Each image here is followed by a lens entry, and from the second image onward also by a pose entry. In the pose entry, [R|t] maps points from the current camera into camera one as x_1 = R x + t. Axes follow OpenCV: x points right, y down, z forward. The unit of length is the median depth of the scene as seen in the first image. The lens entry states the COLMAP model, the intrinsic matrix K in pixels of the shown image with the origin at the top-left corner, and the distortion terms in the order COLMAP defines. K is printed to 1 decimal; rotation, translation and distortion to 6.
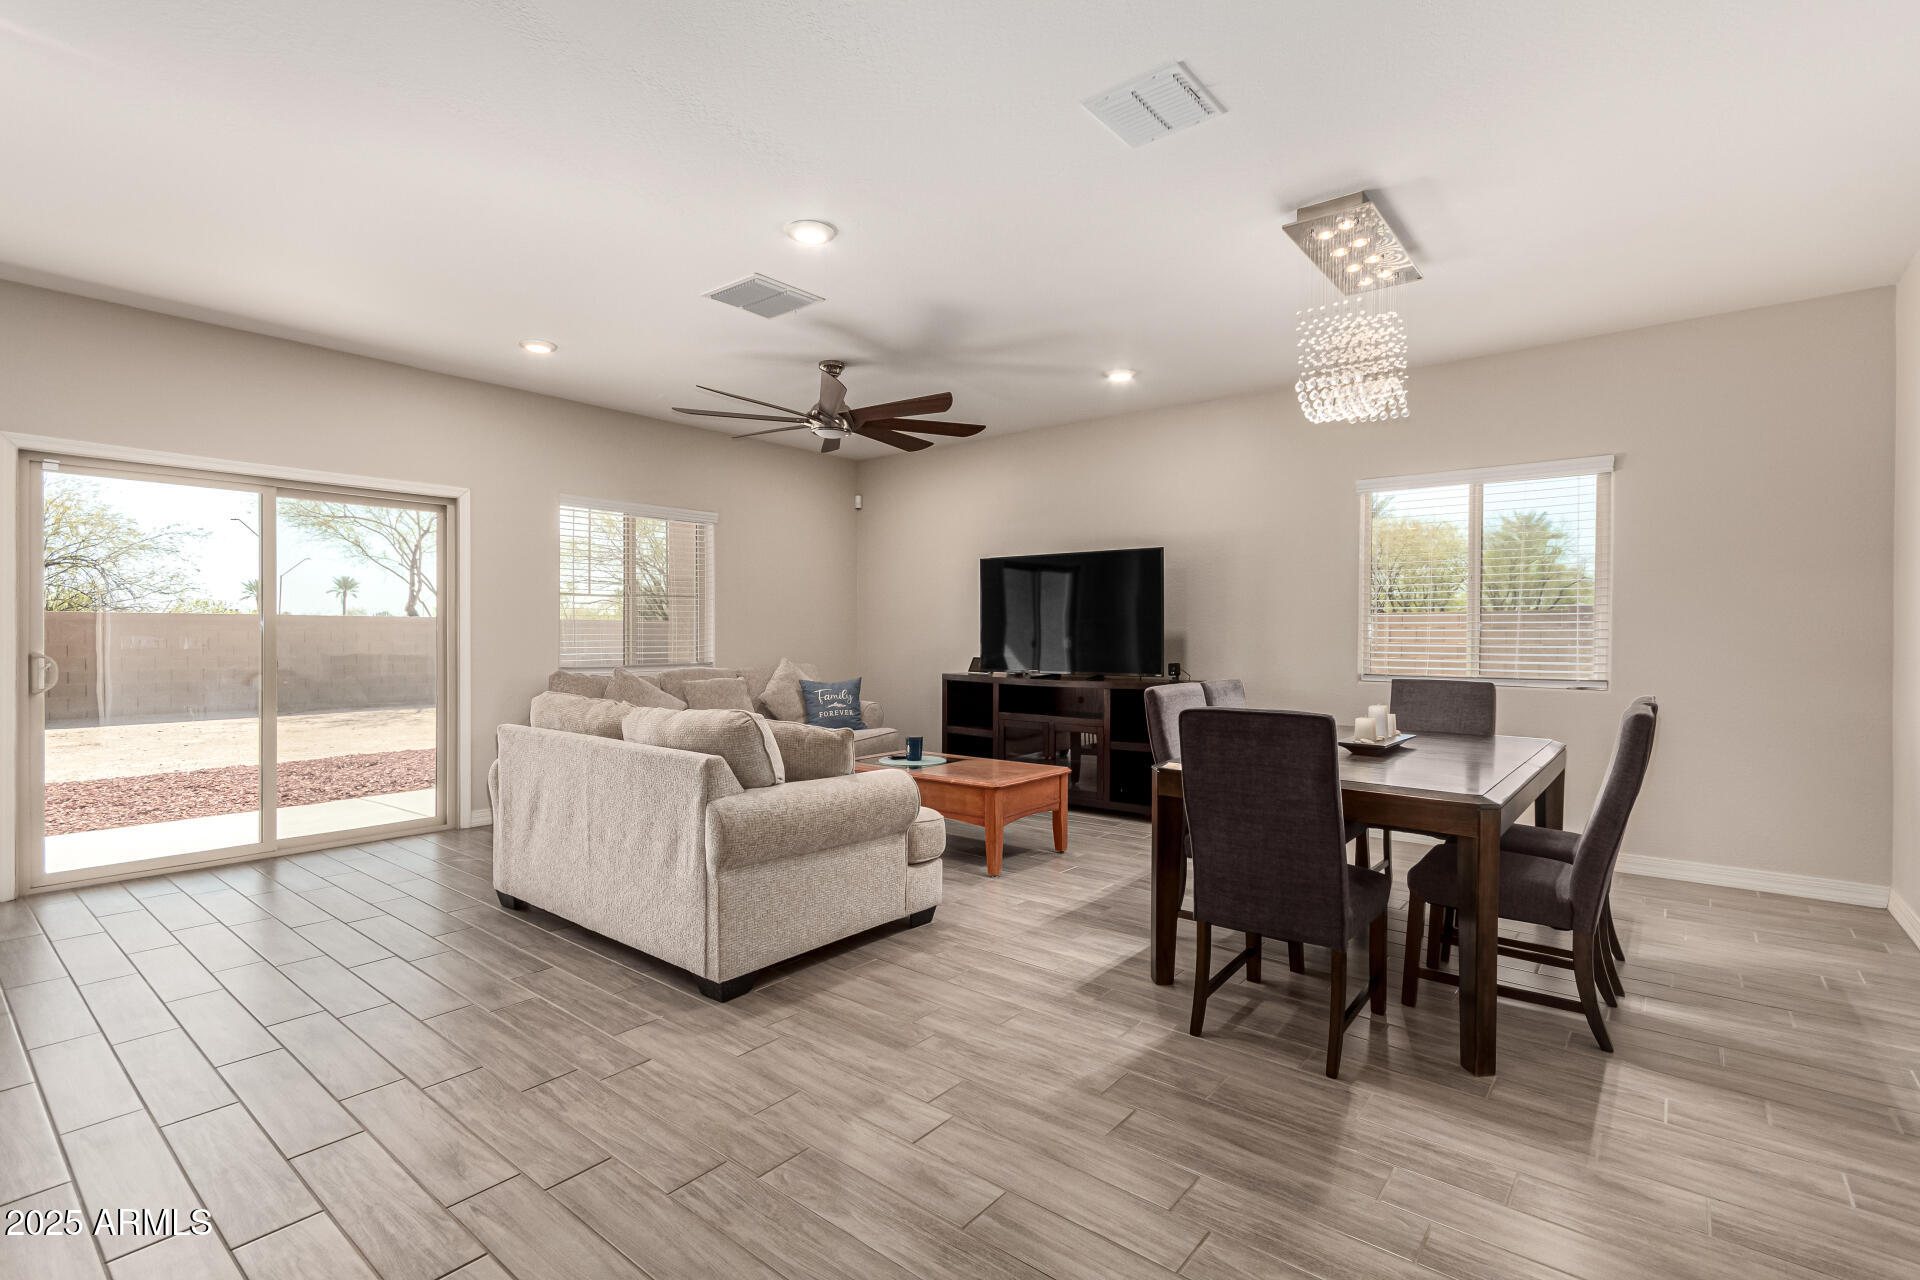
lens RADIAL K [[881.8, 0, 955.5], [0, 881.8, 629.6], [0, 0, 1]] dist [0.004241, 0.000361]
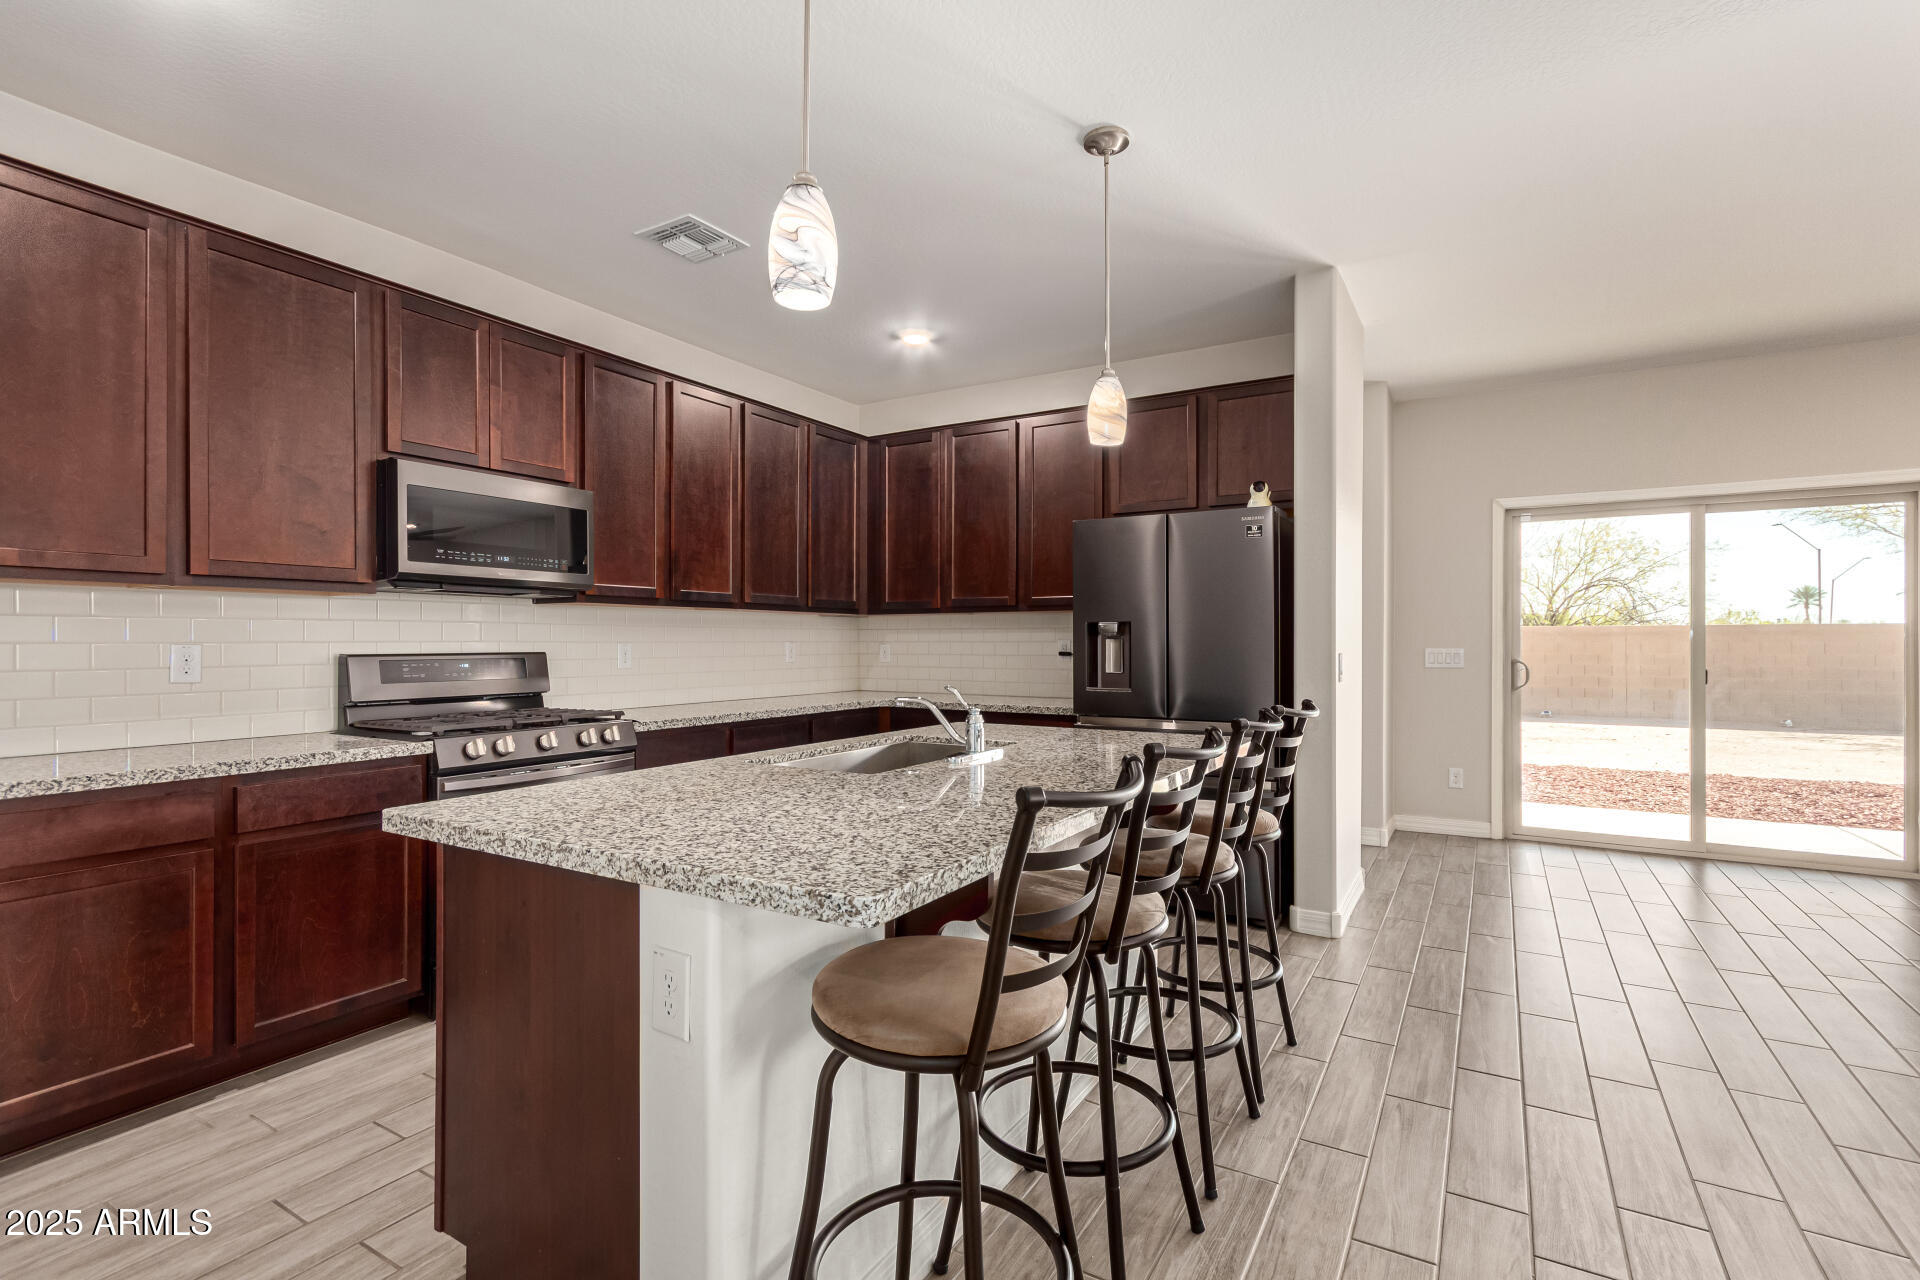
lens RADIAL K [[880.4, 0, 965.4], [0, 880.4, 643.4], [0, 0, 1]] dist [0.000705, -0.000009]
pose [[0.141566, 0.000353, -0.989929, 0.168413], [0.003705, 0.999993, 0.000887, -0.001710], [0.989922, -0.003793, 0.141564, -0.012510]]
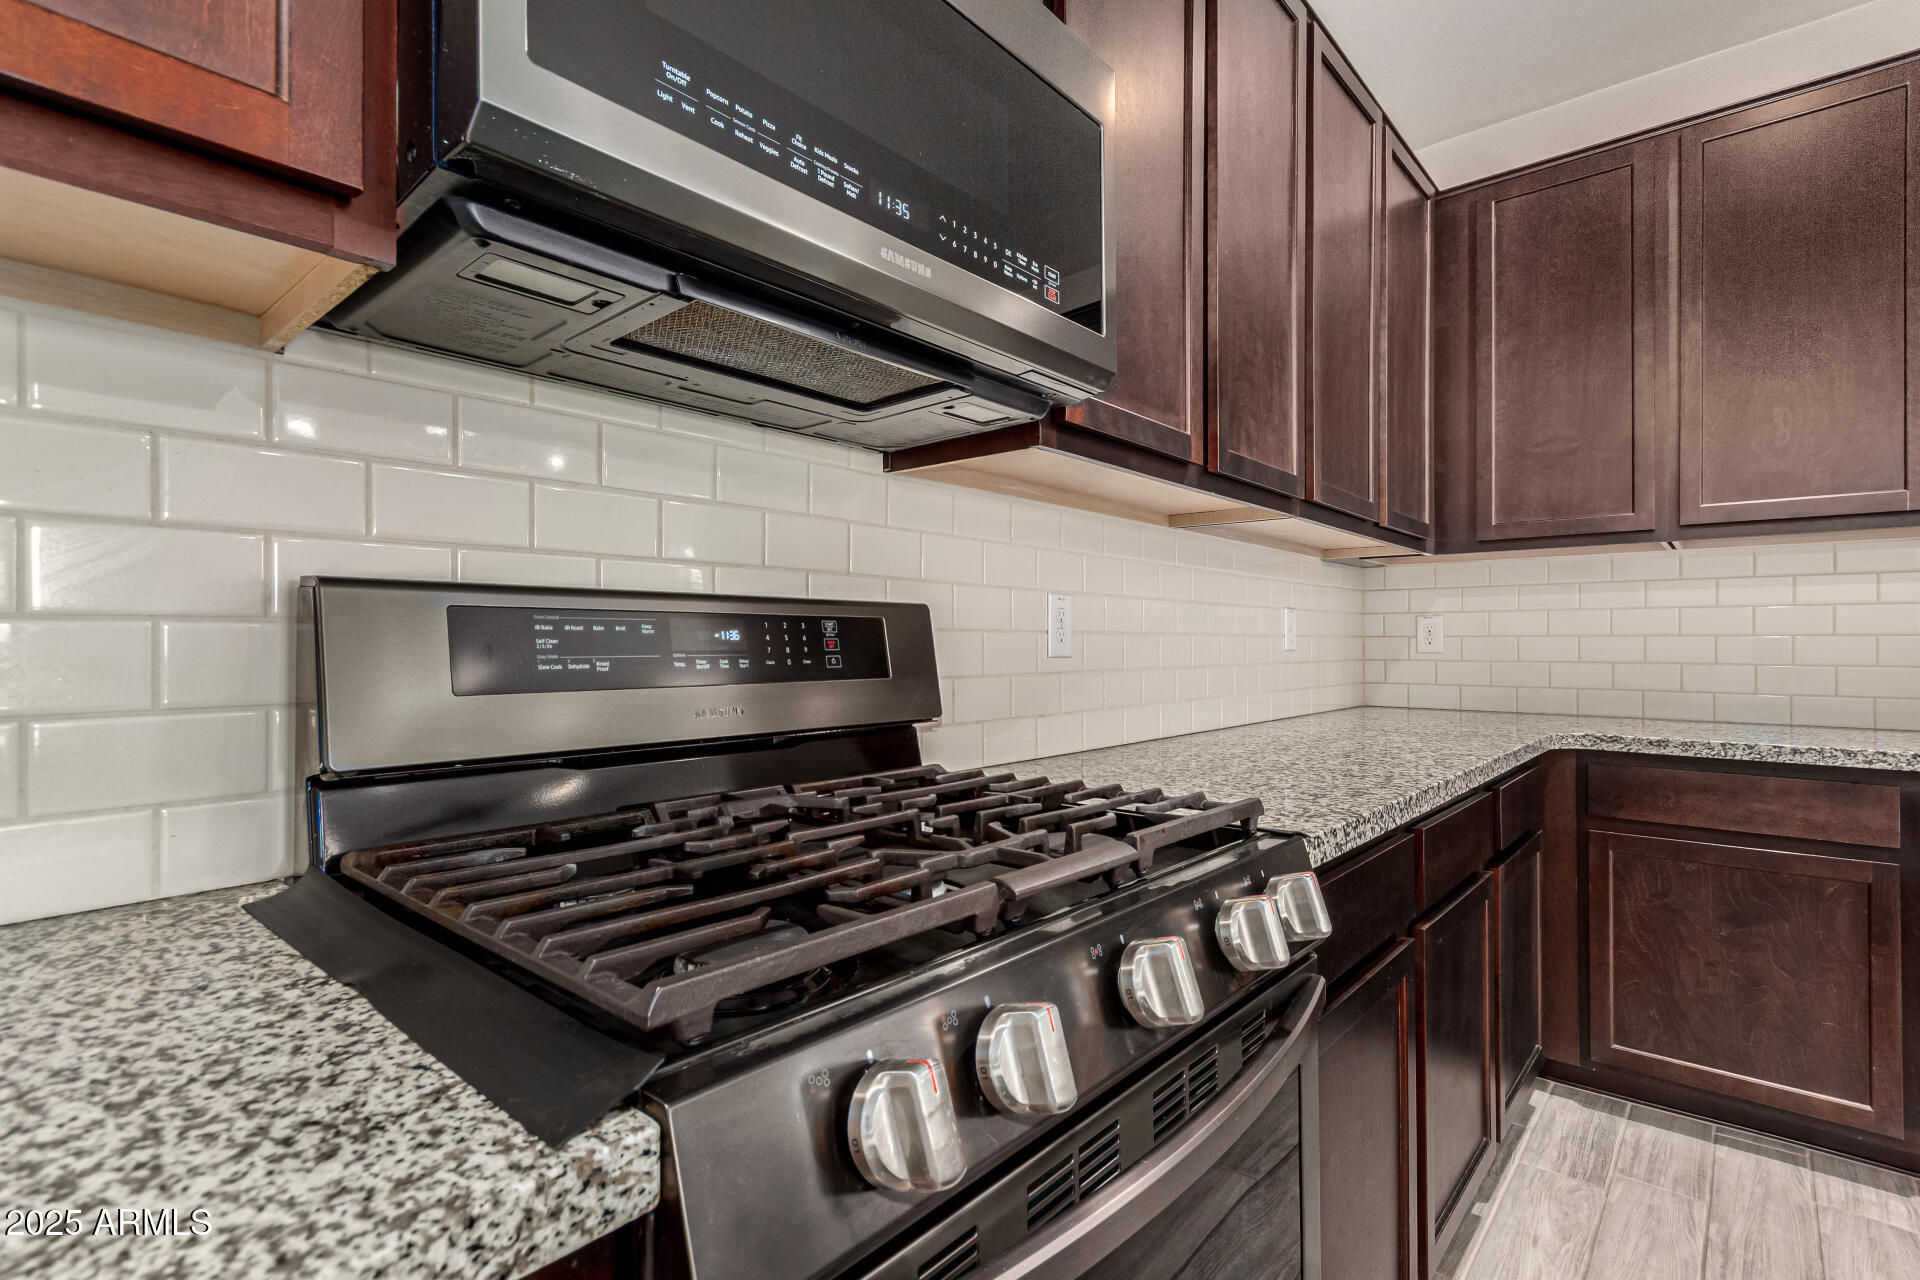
lens RADIAL K [[898.8, 0, 960.0], [0, 898.8, 640.0], [0, 0, 1]] dist [0.004034, 0.000089]
pose [[-0.037939, -0.007027, -0.999255, -0.507849], [0.004011, 0.999966, -0.007184, 0.023085], [0.999272, -0.004280, -0.037909, -0.304959]]
